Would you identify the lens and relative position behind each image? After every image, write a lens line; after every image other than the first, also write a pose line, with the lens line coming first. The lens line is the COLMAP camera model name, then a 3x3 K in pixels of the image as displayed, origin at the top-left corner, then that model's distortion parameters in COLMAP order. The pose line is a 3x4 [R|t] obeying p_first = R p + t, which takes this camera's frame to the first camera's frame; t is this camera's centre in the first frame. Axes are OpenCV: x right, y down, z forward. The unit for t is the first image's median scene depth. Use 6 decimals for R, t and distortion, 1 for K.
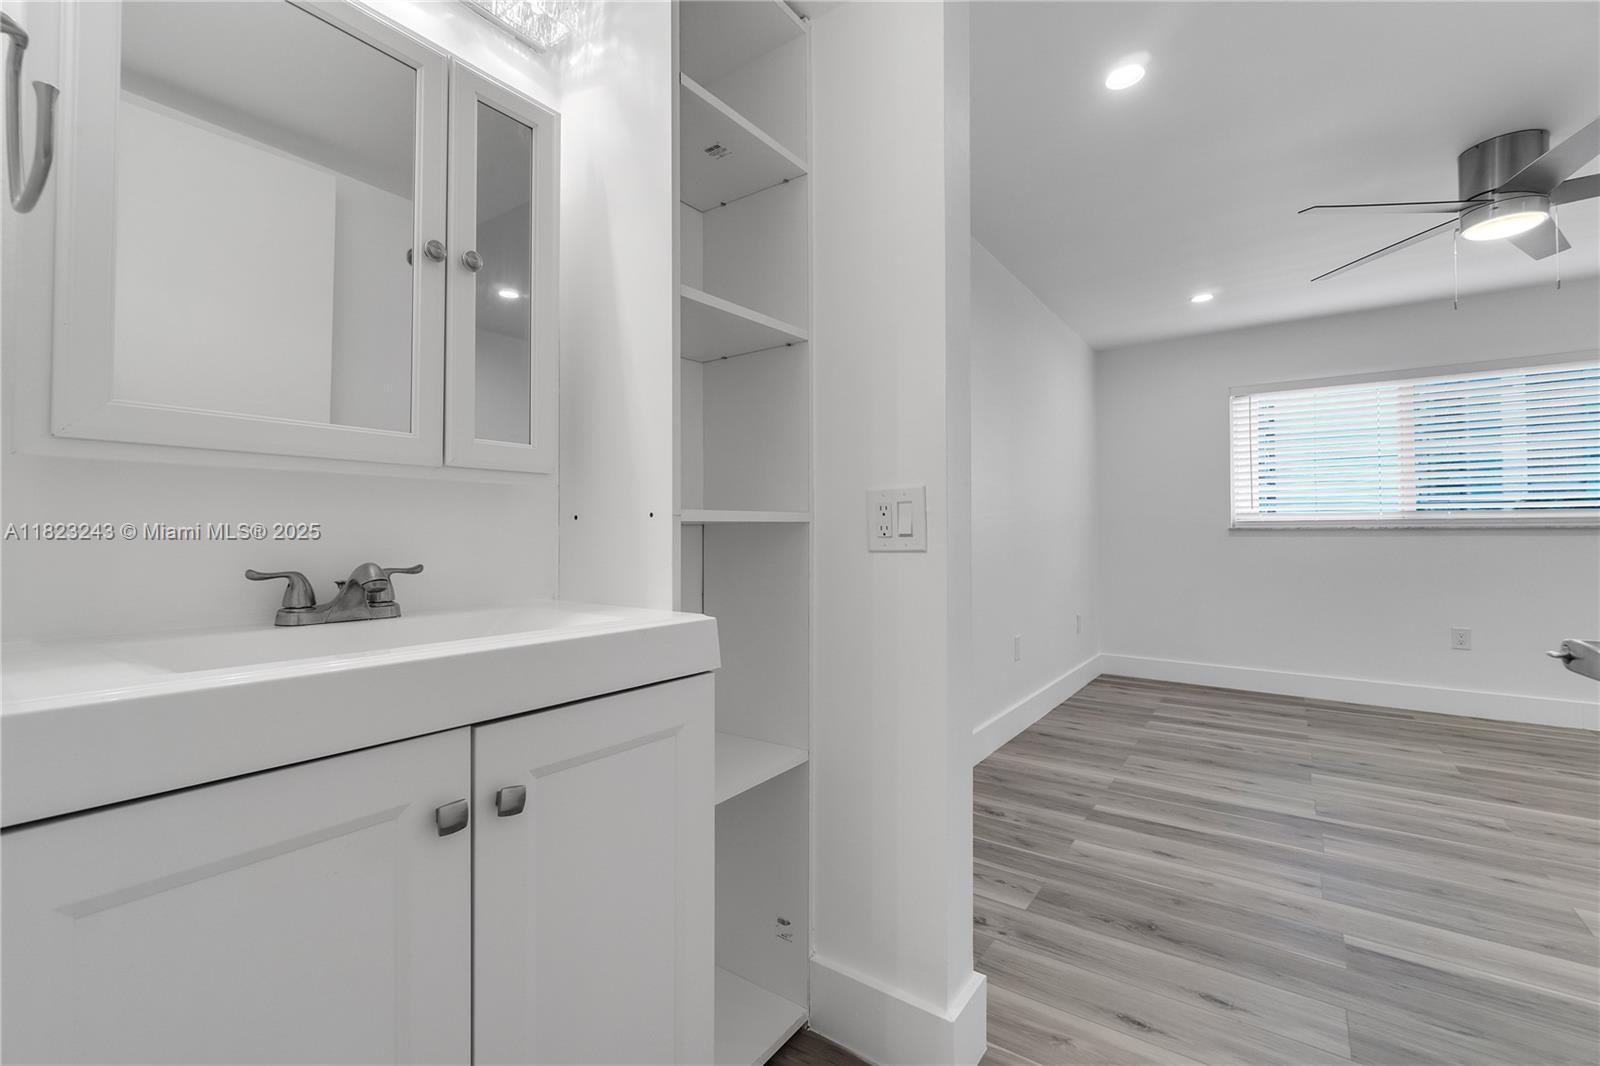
lens RADIAL K [[695.3, 0, 805.2], [0, 695.3, 502.7], [0, 0, 1]] dist [-0.000647, 0.000029]
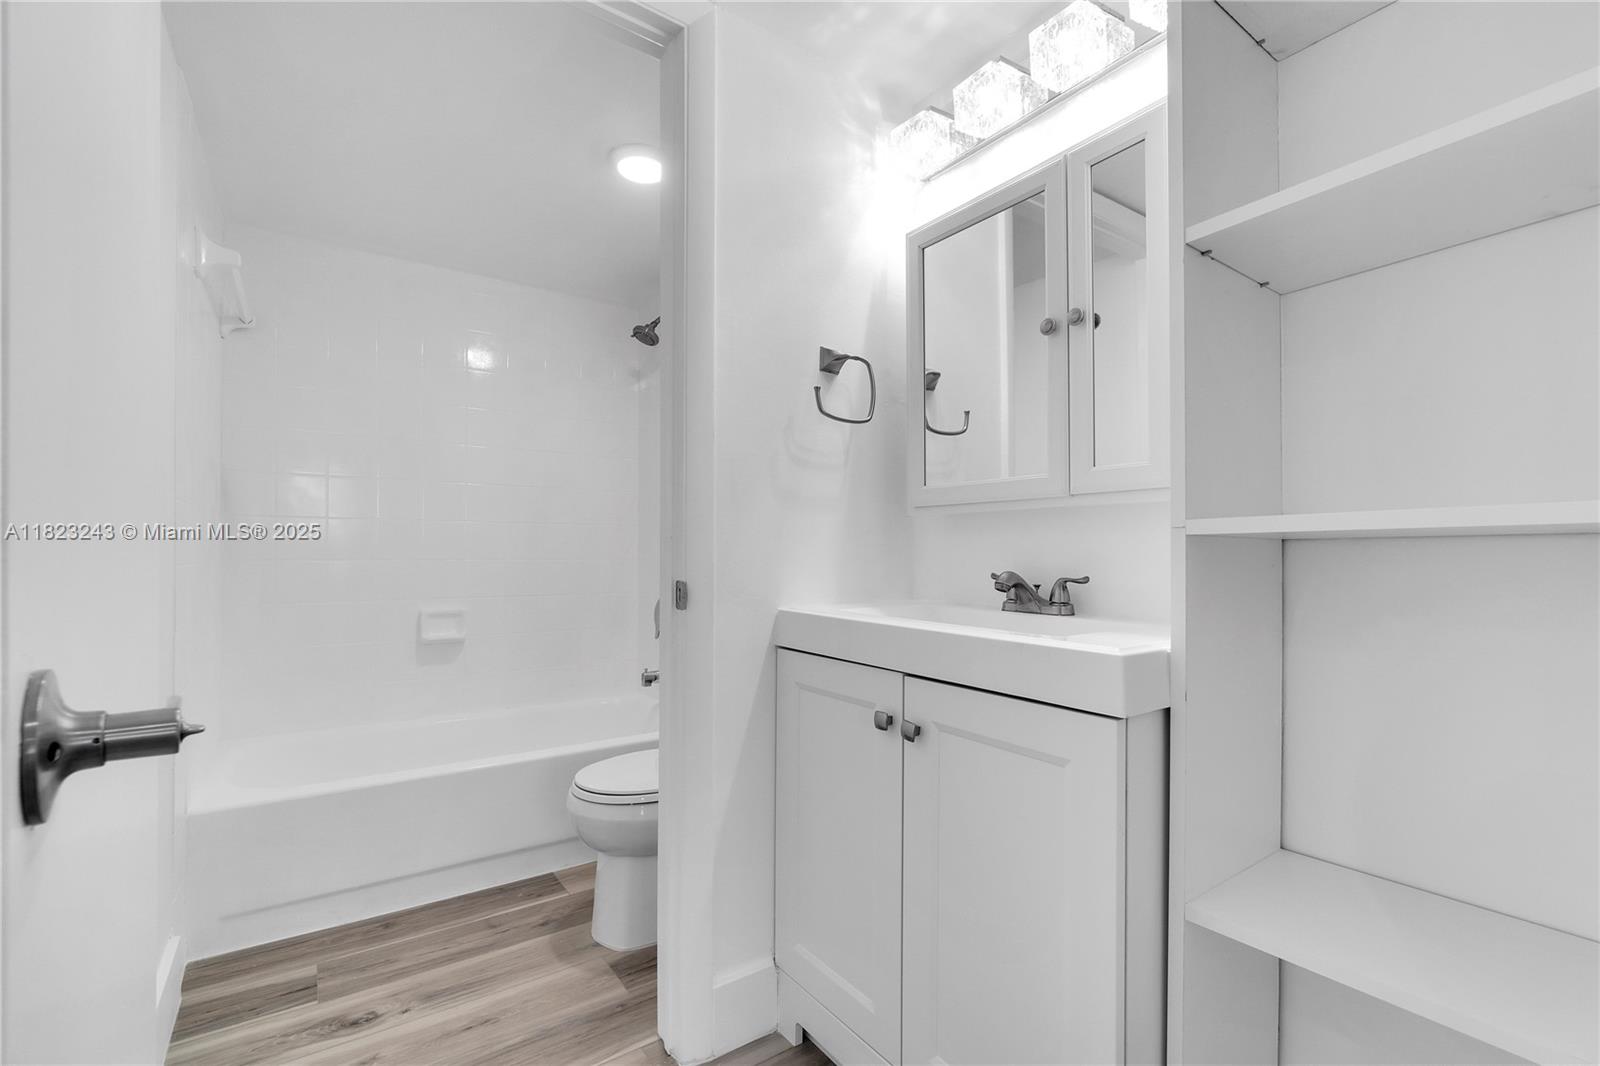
lens RADIAL K [[695.2, 0, 790.9], [0, 695.2, 540.7], [0, 0, 1]] dist [-0.003435, -0.000417]
pose [[-0.353644, -0.013921, -0.935277, 0.819703], [0.039778, 0.998761, -0.029907, 0.045476], [0.934534, -0.047780, -0.352652, 1.009238]]
